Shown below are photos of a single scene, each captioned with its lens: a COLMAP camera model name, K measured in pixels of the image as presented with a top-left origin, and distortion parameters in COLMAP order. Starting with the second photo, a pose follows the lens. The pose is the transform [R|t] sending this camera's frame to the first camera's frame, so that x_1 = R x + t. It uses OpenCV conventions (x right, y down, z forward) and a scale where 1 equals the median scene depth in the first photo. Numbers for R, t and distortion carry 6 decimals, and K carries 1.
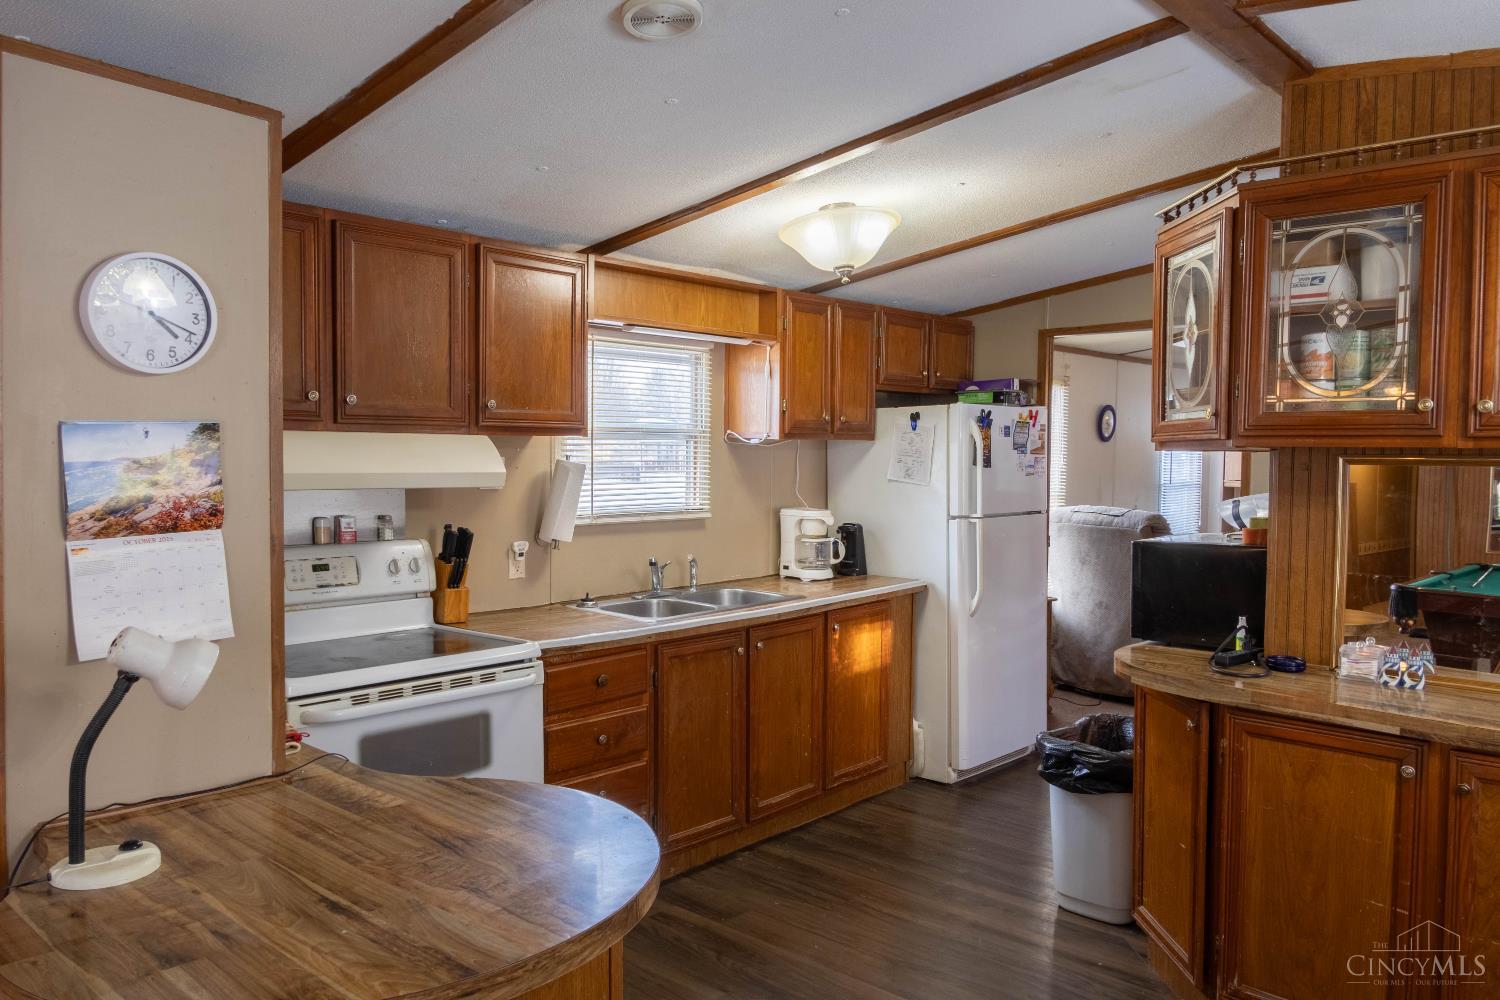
lens RADIAL K [[1091.6, 0, 750.0], [0, 1091.6, 500.0], [0, 0, 1]] dist [0.003042, -0.000239]
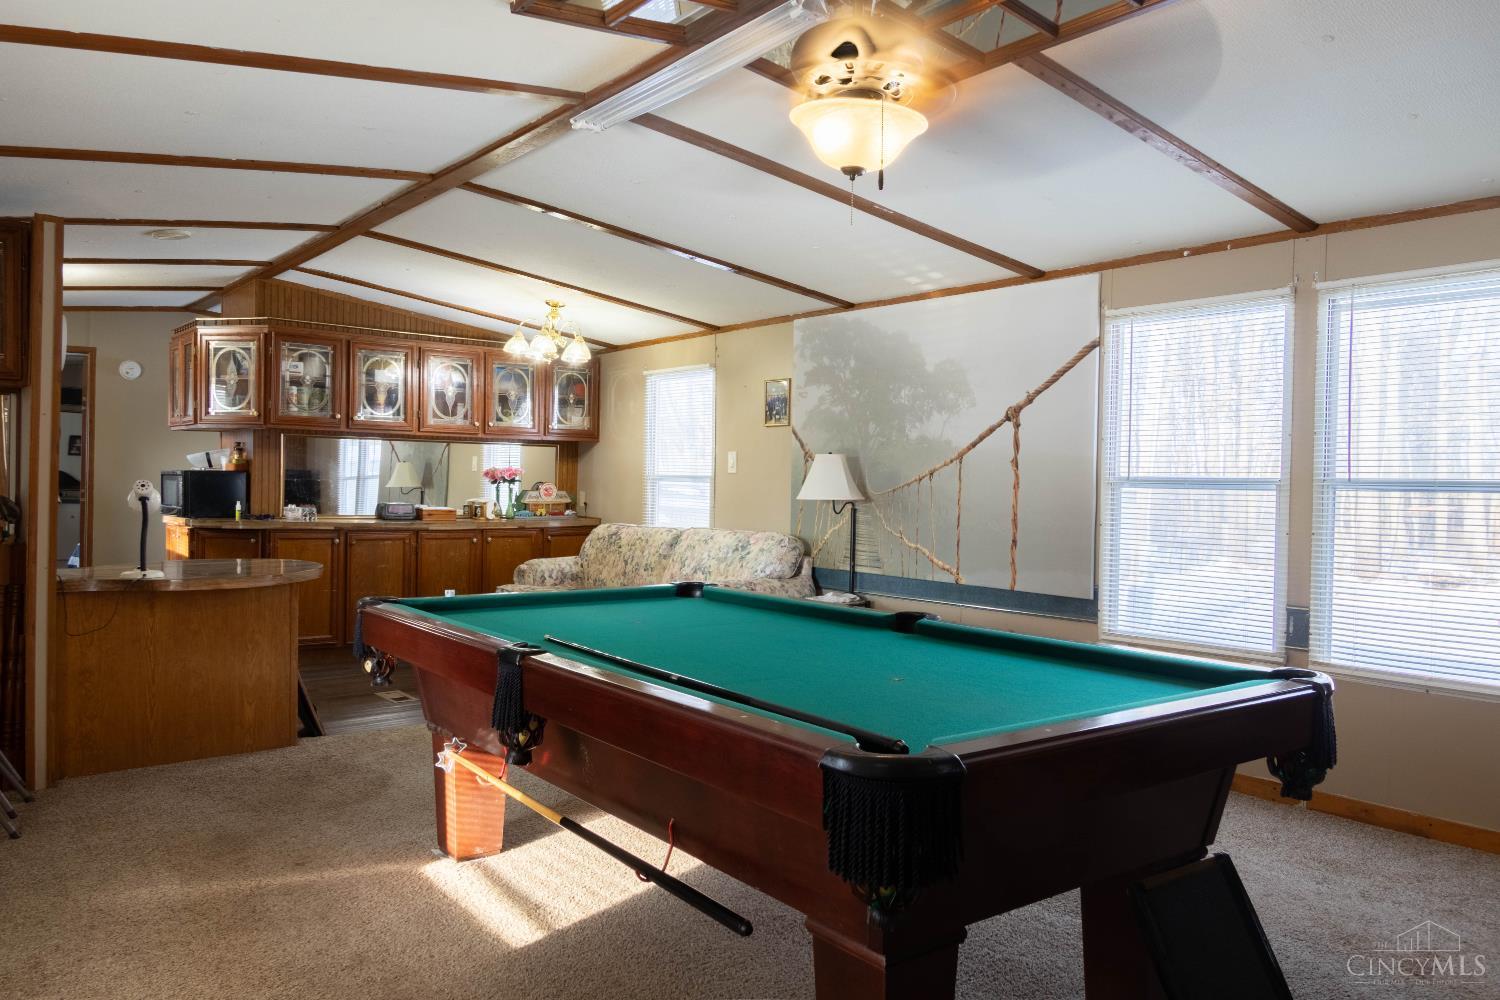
lens RADIAL K [[1095.0, 0, 750.0], [0, 1095.0, 500.0], [0, 0, 1]] dist [0.006507, 0.003255]
pose [[0.159951, -0.022089, 0.986878, -1.693819], [0.019688, 0.999622, 0.019183, 0.082340], [-0.986929, 0.016361, 0.160325, -0.451358]]
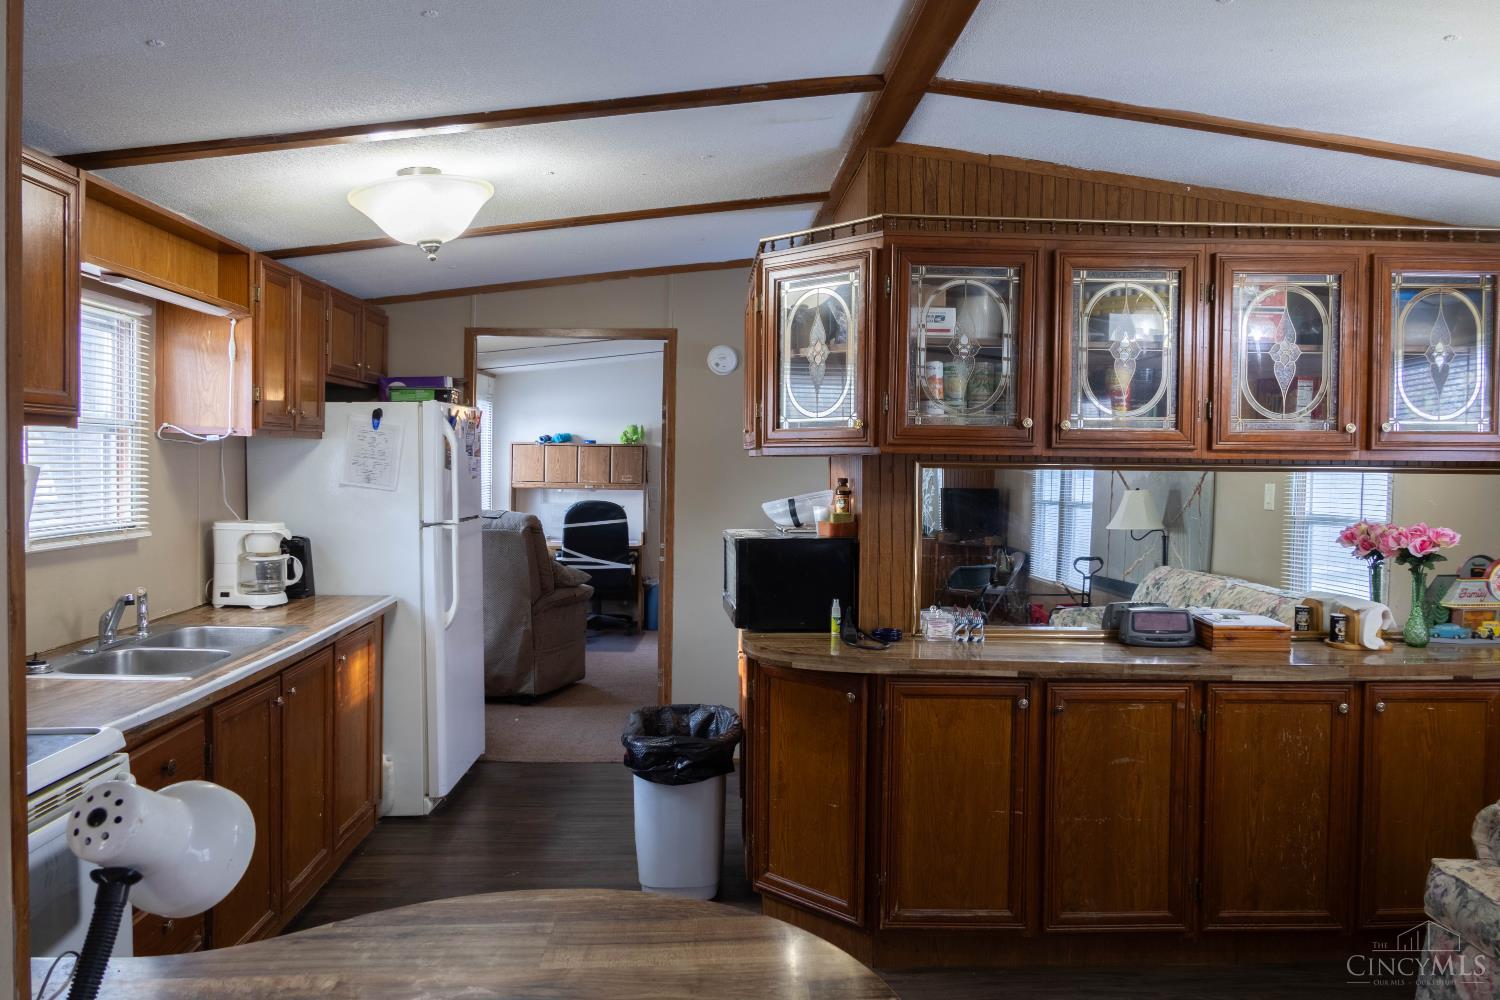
lens RADIAL K [[1095.0, 0, 750.0], [0, 1095.0, 500.0], [0, 0, 1]] dist [0.006507, 0.003255]
pose [[0.700467, -0.021721, 0.713354, -0.444893], [0.022429, 0.999713, 0.008417, -0.010503], [-0.713332, 0.010104, 0.700753, 0.251847]]
